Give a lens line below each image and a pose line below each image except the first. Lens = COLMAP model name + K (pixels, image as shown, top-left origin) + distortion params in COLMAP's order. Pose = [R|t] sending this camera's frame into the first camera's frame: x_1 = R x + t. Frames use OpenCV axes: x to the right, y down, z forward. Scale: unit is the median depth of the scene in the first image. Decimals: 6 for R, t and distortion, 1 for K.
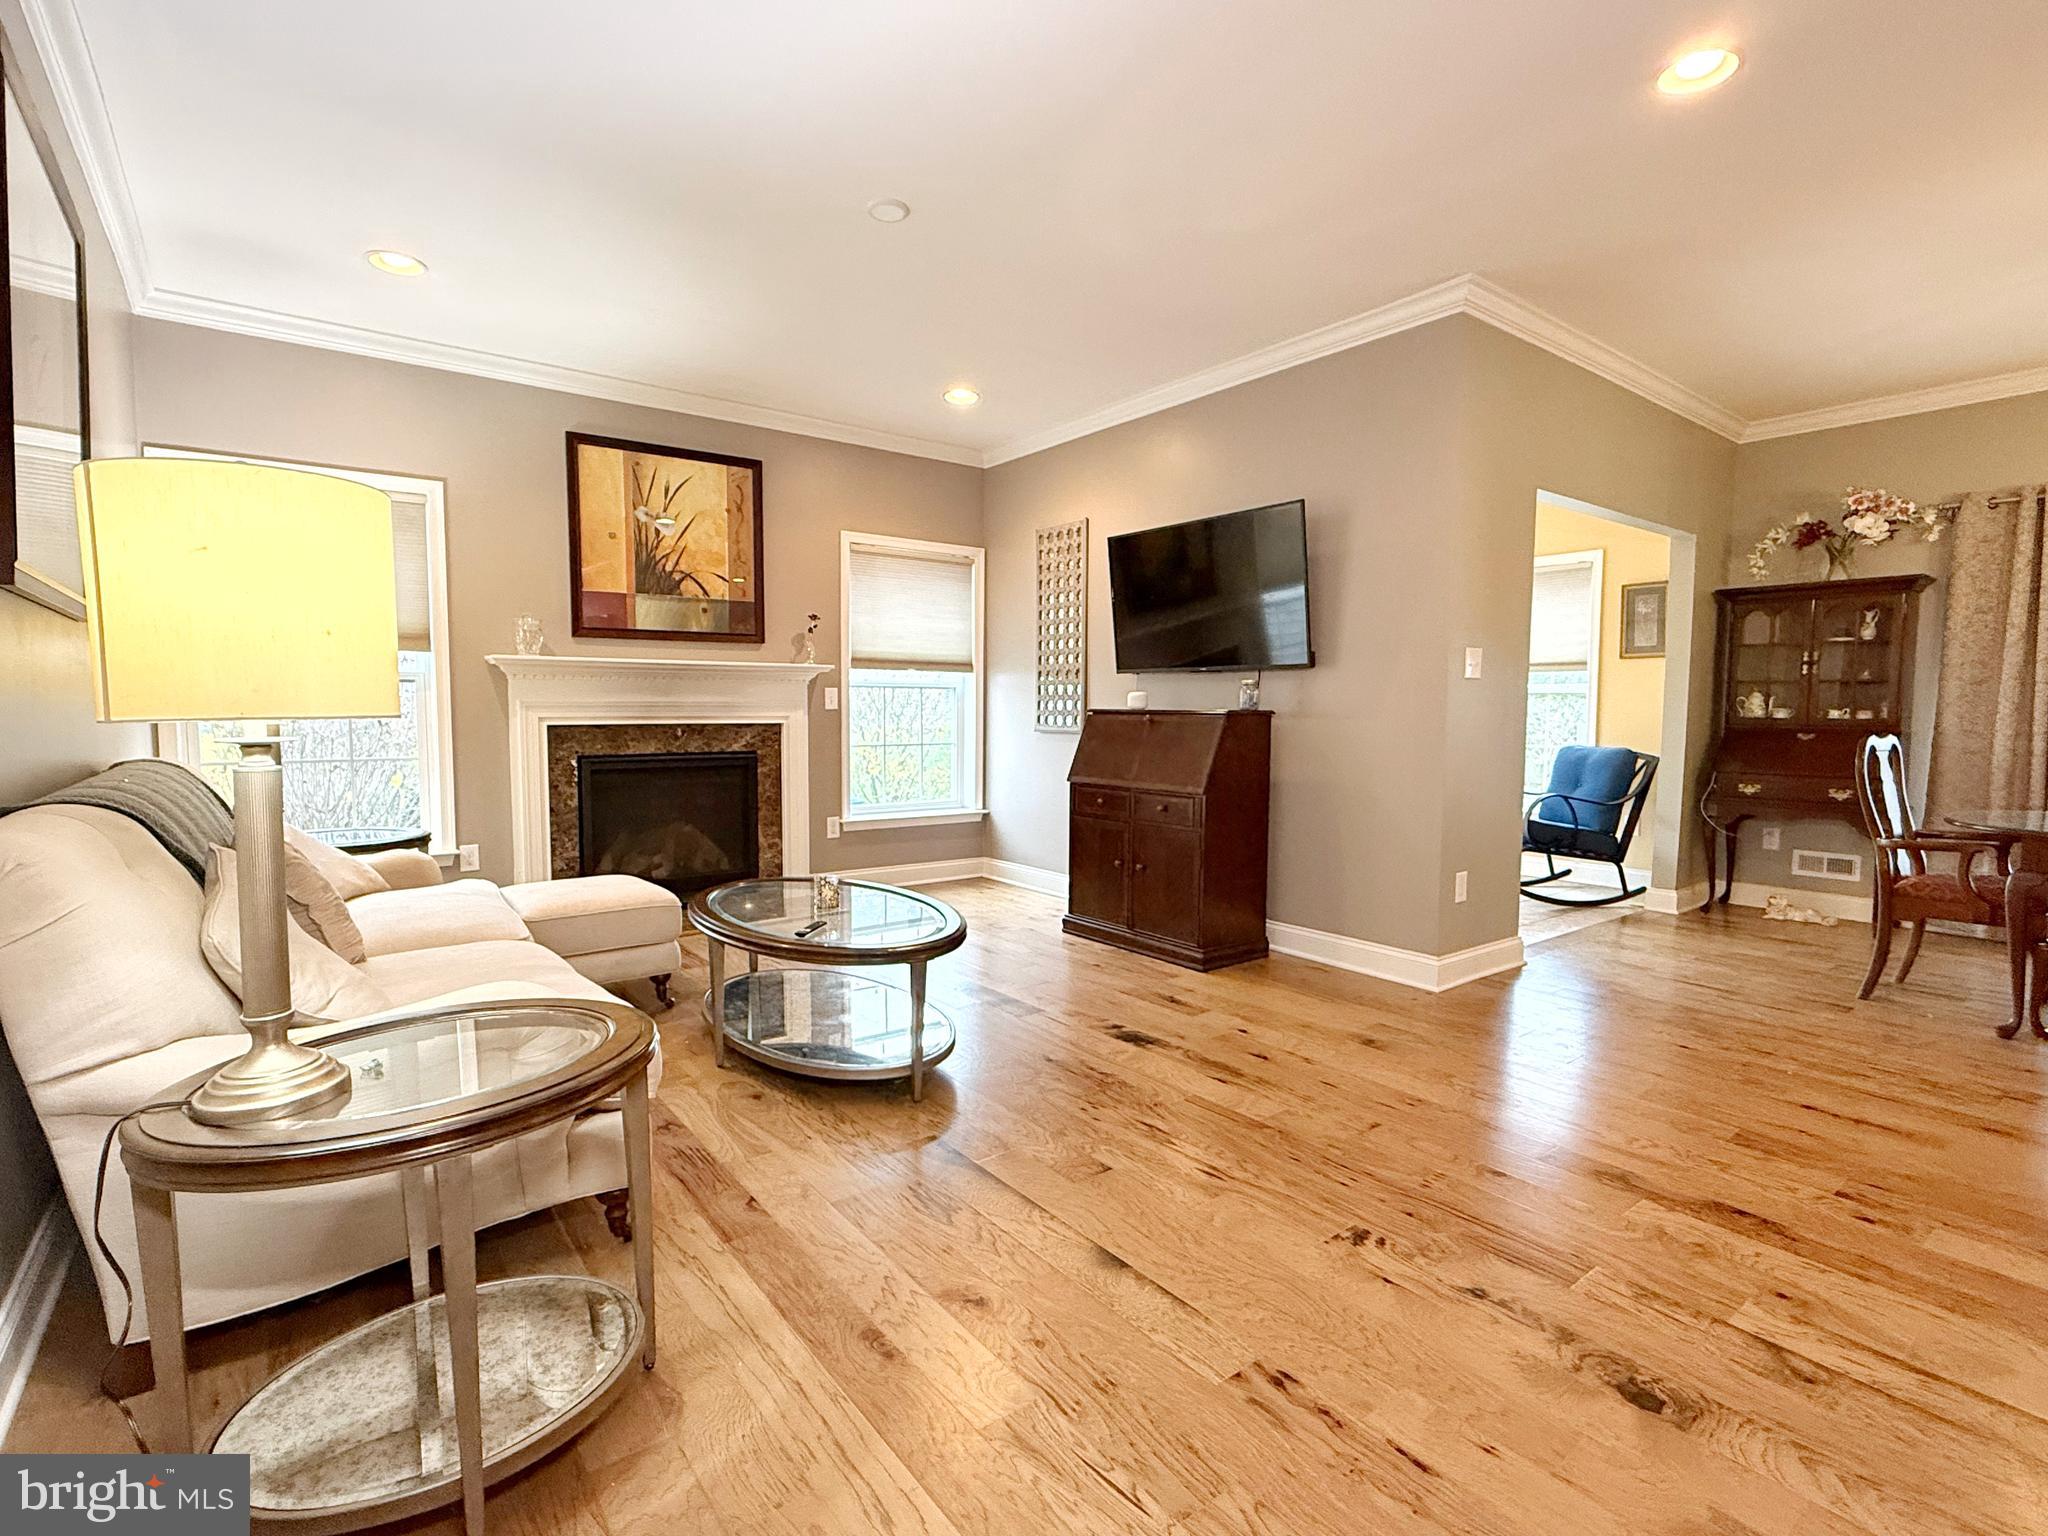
lens RADIAL K [[969.6, 0, 1022.8], [0, 969.6, 770.2], [0, 0, 1]] dist [0.000729, -0.000081]
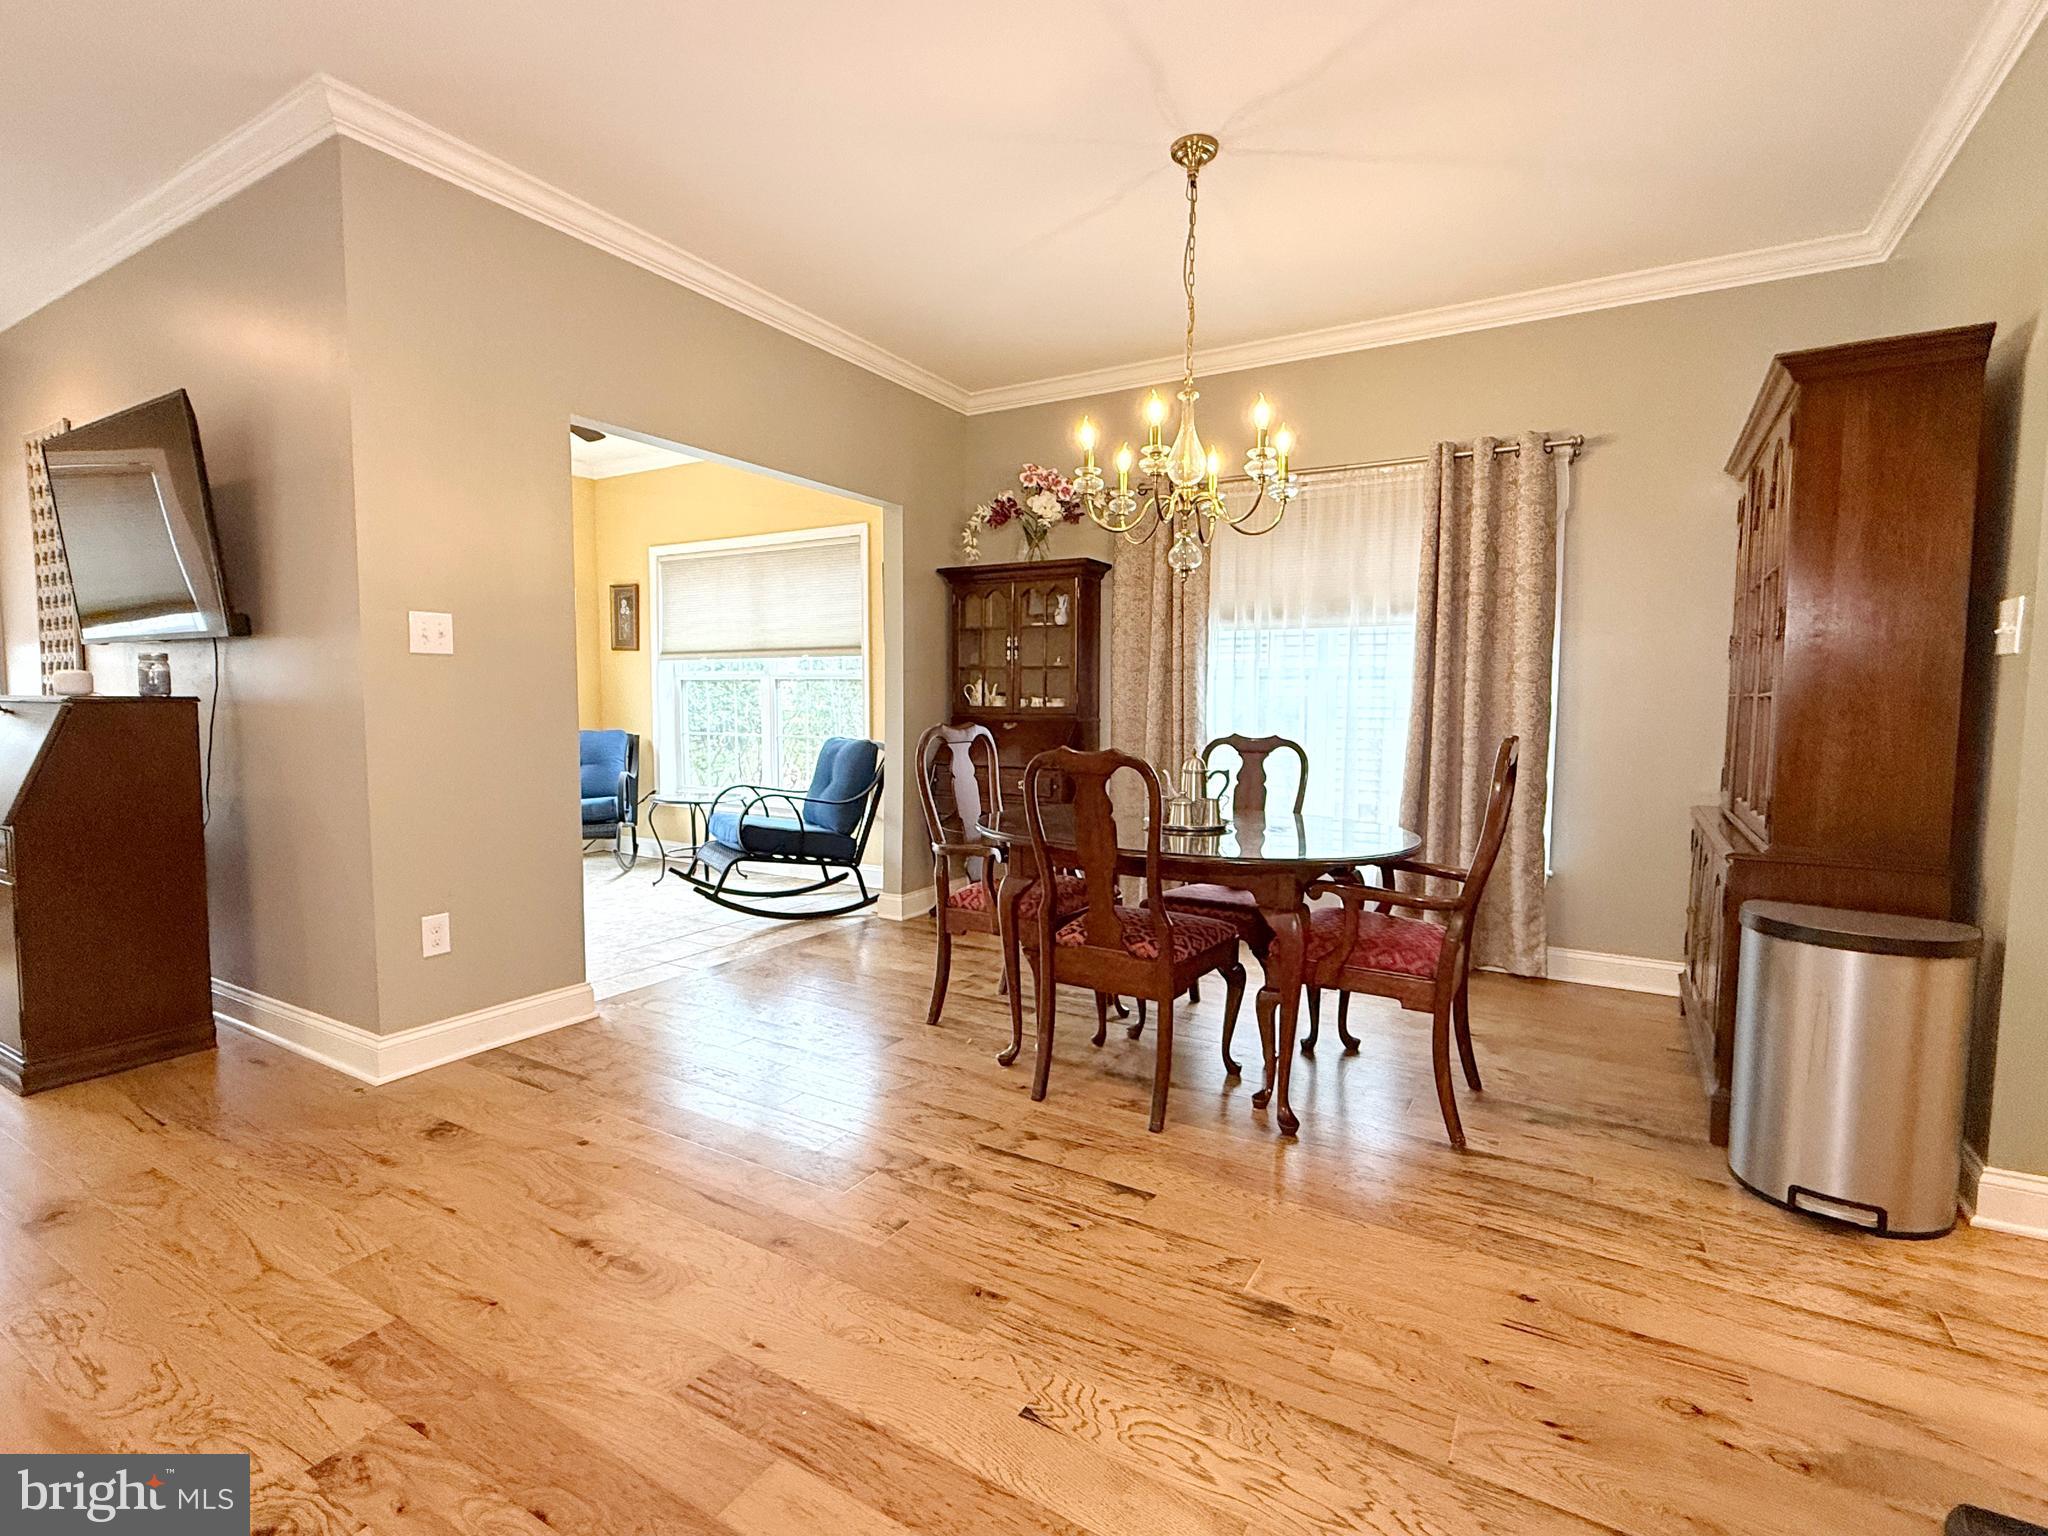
lens RADIAL K [[969.6, 0, 1022.8], [0, 969.6, 770.2], [0, 0, 1]] dist [0.000729, -0.000081]
pose [[0.927033, -0.027066, 0.374001, 0.463721], [0.023382, 0.999623, 0.014383, -0.004374], [-0.374249, -0.004589, 0.927317, 0.112920]]
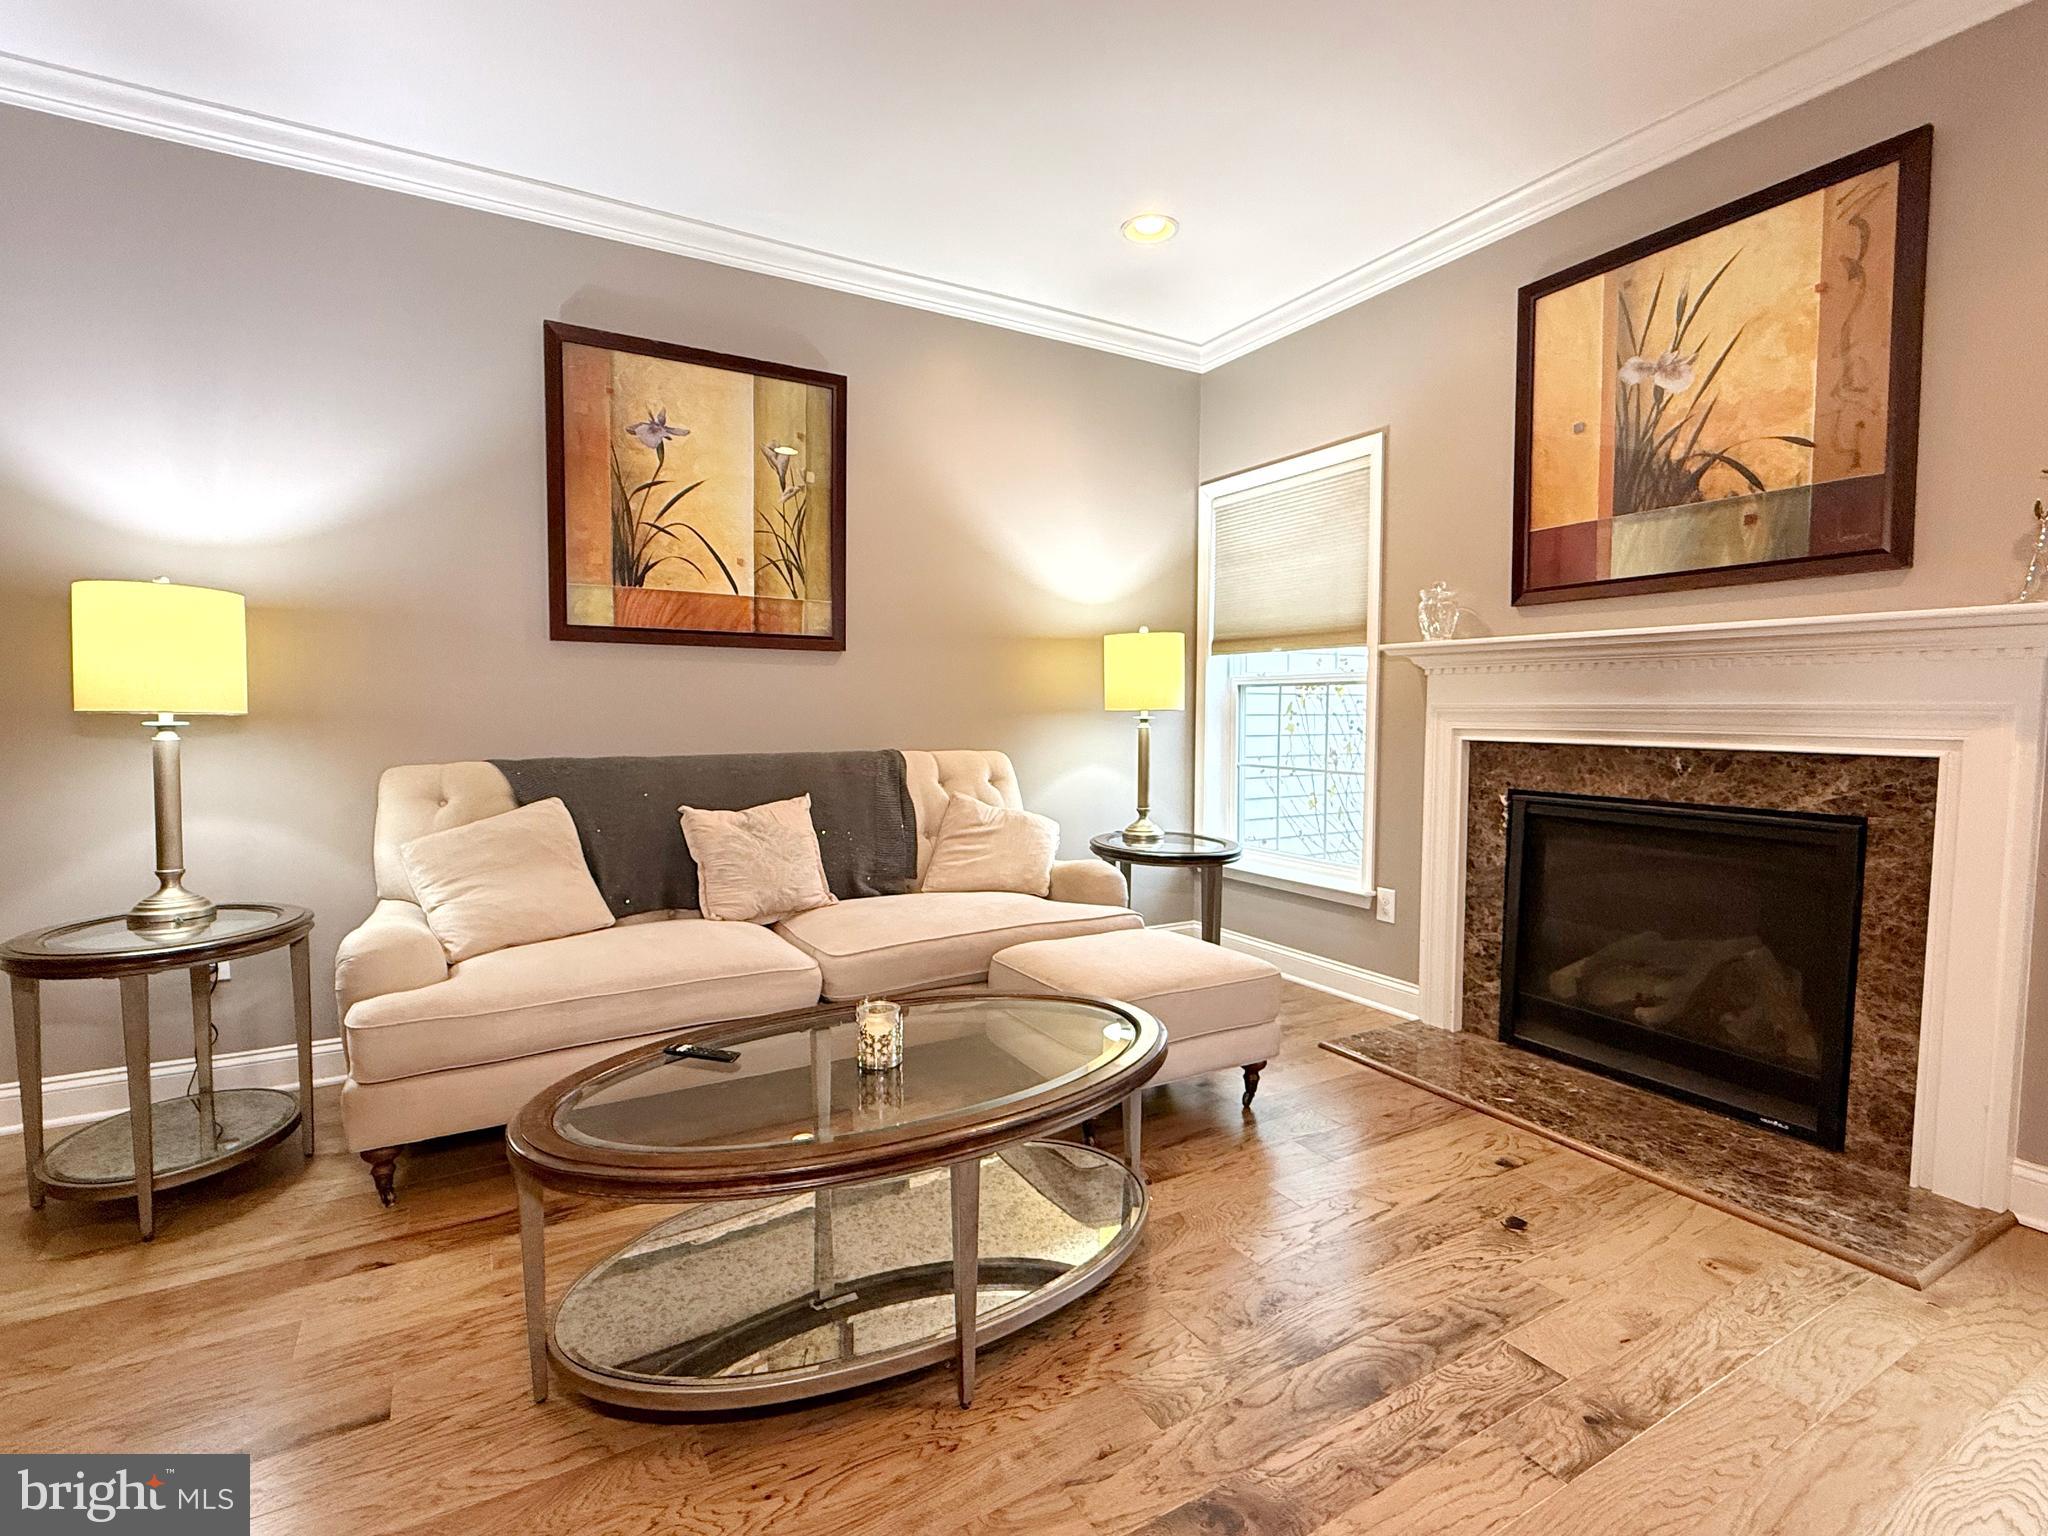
lens RADIAL K [[969.6, 0, 1022.8], [0, 969.6, 770.2], [0, 0, 1]] dist [0.000729, -0.000081]
pose [[-0.127167, 0.061626, -0.989965, 0.216396], [-0.070591, 0.994975, 0.071006, -0.048354], [0.989366, 0.078912, -0.122177, 0.719772]]
